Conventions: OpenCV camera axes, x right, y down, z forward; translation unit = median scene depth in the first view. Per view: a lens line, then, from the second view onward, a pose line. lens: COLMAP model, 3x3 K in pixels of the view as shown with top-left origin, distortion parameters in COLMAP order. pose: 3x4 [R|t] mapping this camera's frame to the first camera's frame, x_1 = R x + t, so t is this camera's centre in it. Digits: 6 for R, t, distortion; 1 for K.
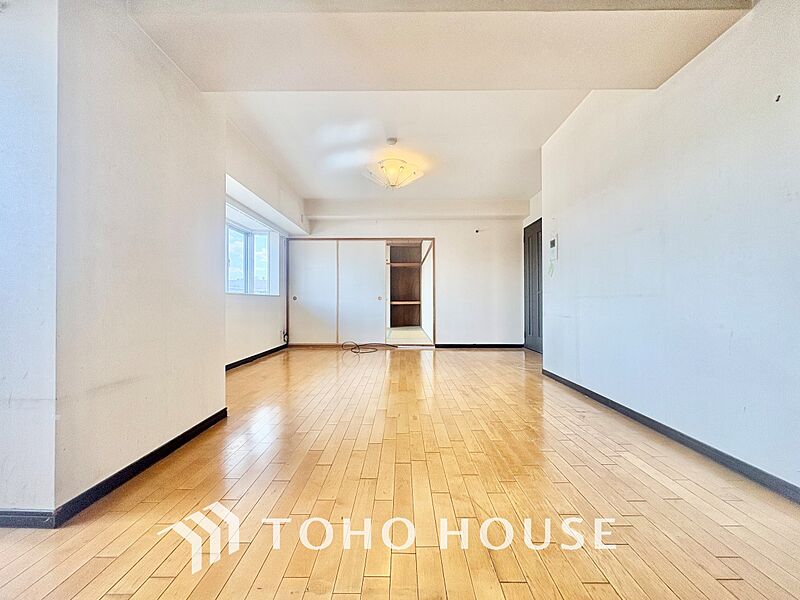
lens RADIAL K [[318.7, 0, 399.9], [0, 318.7, 300.0], [0, 0, 1]] dist [0.002938, -0.000364]
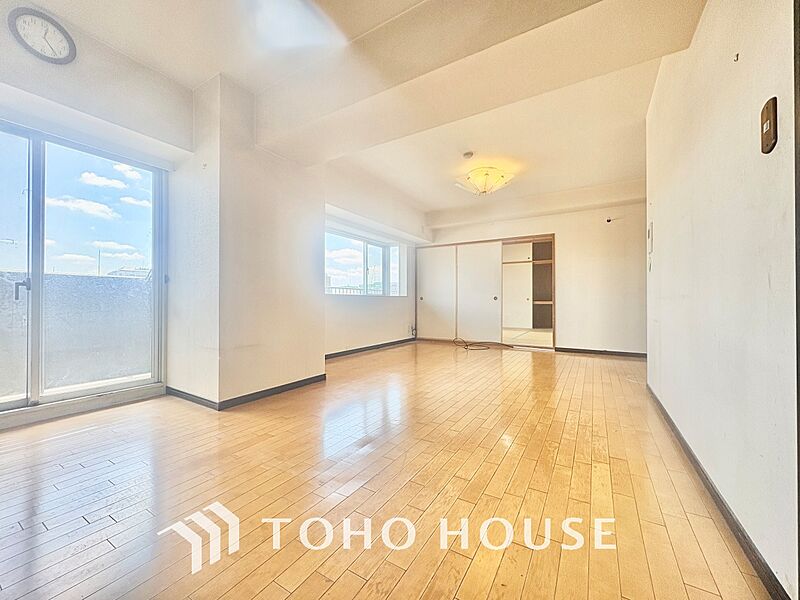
lens RADIAL K [[318.7, 0, 400.7], [0, 318.7, 300.0], [0, 0, 1]] dist [0.002938, -0.000364]
pose [[0.857549, 0.001001, -0.514401, 0.207585], [0.000370, 0.999997, 0.002562, -0.002844], [0.514402, -0.002388, 0.857546, -0.034965]]
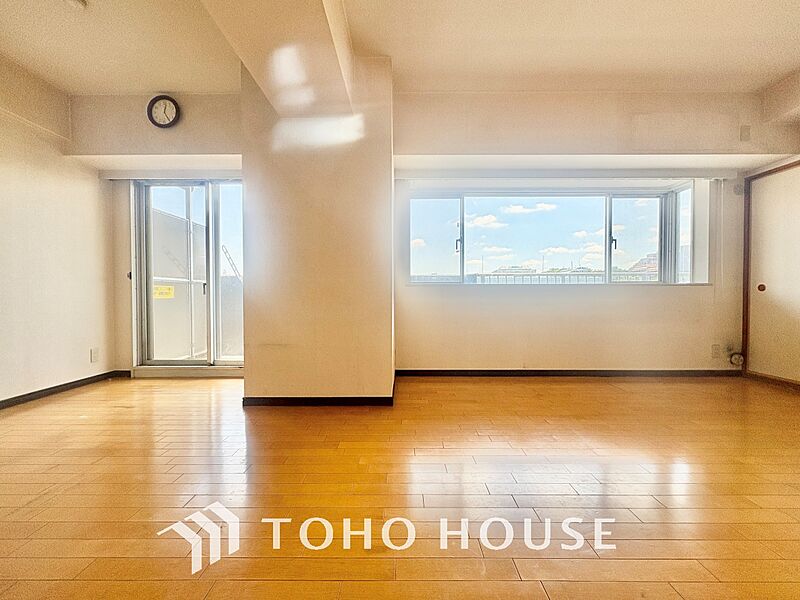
lens RADIAL K [[318.7, 0, 404.1], [0, 318.7, 298.7], [0, 0, 1]] dist [0.002938, -0.000364]
pose [[0.003713, 0.020130, -0.999790, 0.201575], [0.008237, 0.999763, 0.020160, -0.003112], [0.999959, -0.008310, 0.003547, 0.419154]]
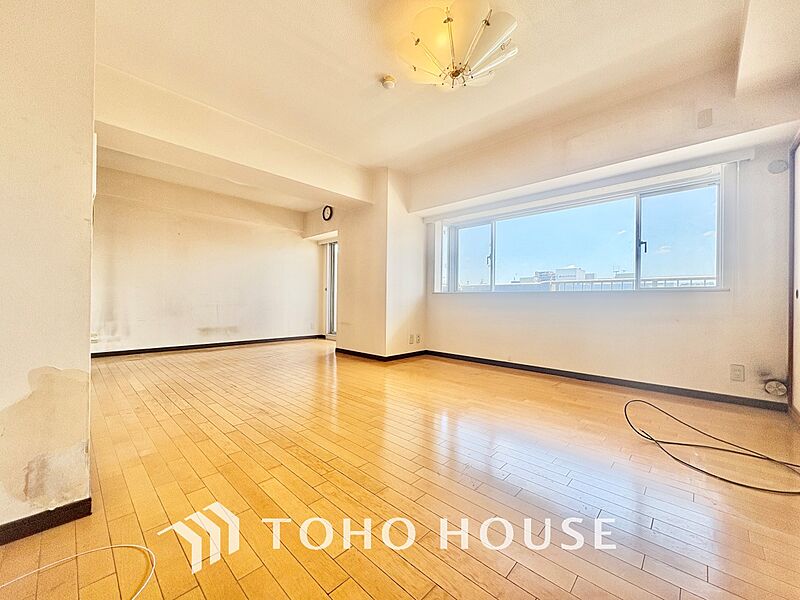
lens RADIAL K [[318.7, 0, 399.6], [0, 318.7, 298.6], [0, 0, 1]] dist [0.002938, -0.000364]
pose [[-0.683139, -0.009514, -0.730226, 0.302947], [-0.004824, 0.999952, -0.008515, 0.005949], [0.730272, -0.002295, -0.683152, 0.936578]]
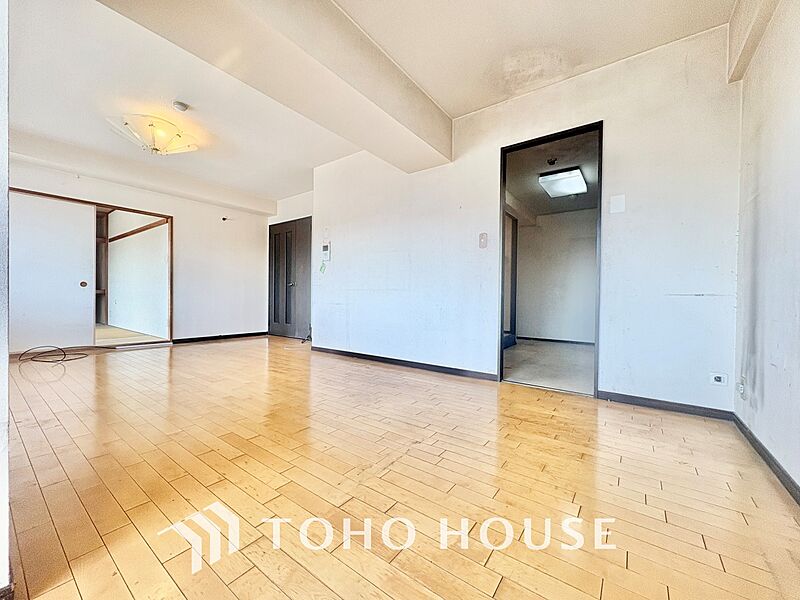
lens RADIAL K [[318.7, 0, 398.4], [0, 318.7, 300.0], [0, 0, 1]] dist [0.002938, -0.000364]
pose [[0.589070, 0.002126, 0.808080, -0.233525], [-0.020282, 0.999720, 0.012154, 0.007865], [-0.807828, -0.023549, 0.588948, -0.006424]]
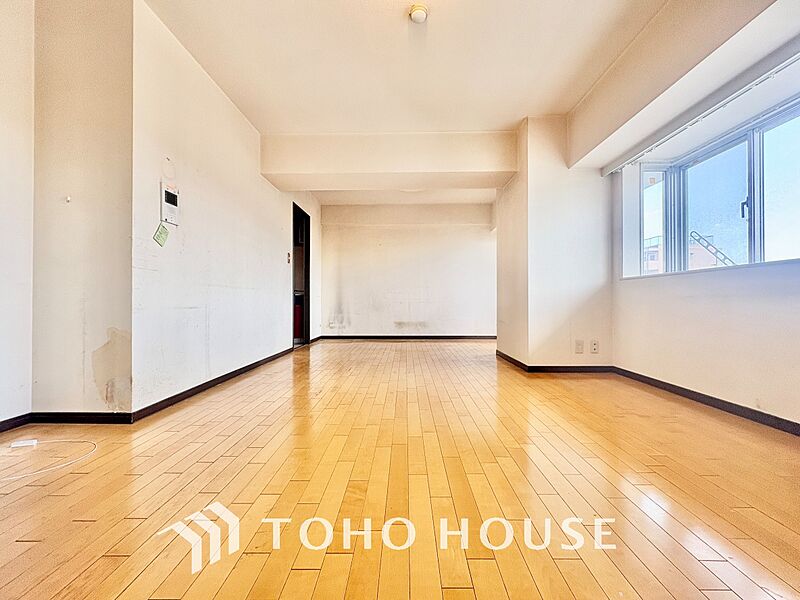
lens RADIAL K [[318.7, 0, 401.3], [0, 318.7, 299.7], [0, 0, 1]] dist [0.002938, -0.000364]
pose [[-0.999974, 0.003736, 0.006120, 0.002640], [0.003655, 0.999905, -0.013291, 0.024695], [-0.006170, -0.013268, -0.999893, 0.974617]]
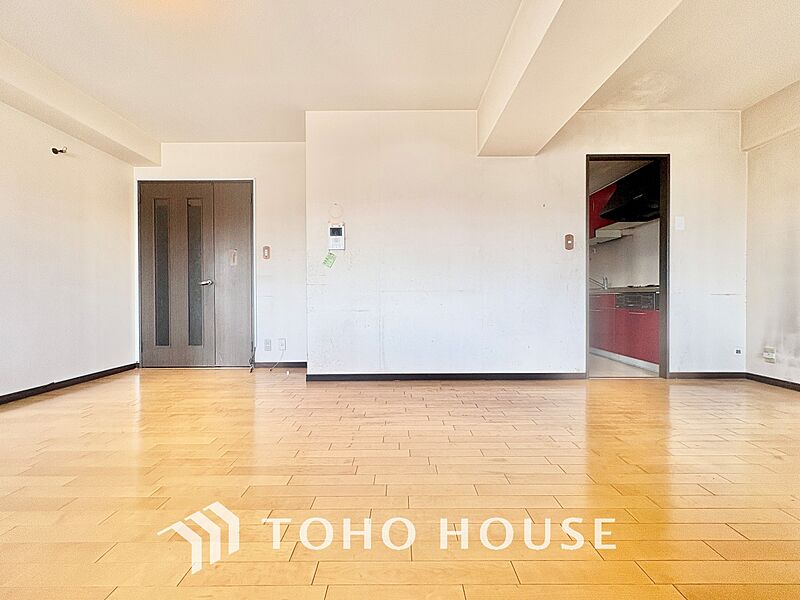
lens RADIAL K [[318.7, 0, 400.0], [0, 318.7, 300.1], [0, 0, 1]] dist [0.002938, -0.000364]
pose [[-0.007976, -0.004395, 0.999959, -0.255183], [-0.003086, 0.999986, 0.004371, 0.008374], [-0.999963, -0.003051, -0.007990, 0.487129]]
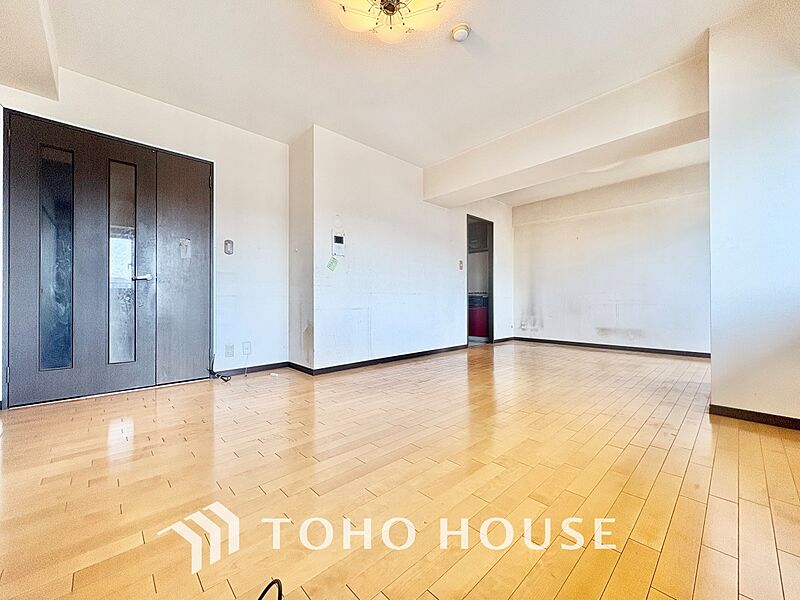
lens RADIAL K [[318.7, 0, 400.5], [0, 318.7, 300.9], [0, 0, 1]] dist [0.002938, -0.000364]
pose [[-0.690384, 0.005184, 0.723425, -0.239426], [-0.000763, 0.999969, -0.007894, 0.017690], [-0.723443, -0.006002, -0.690358, 0.926498]]
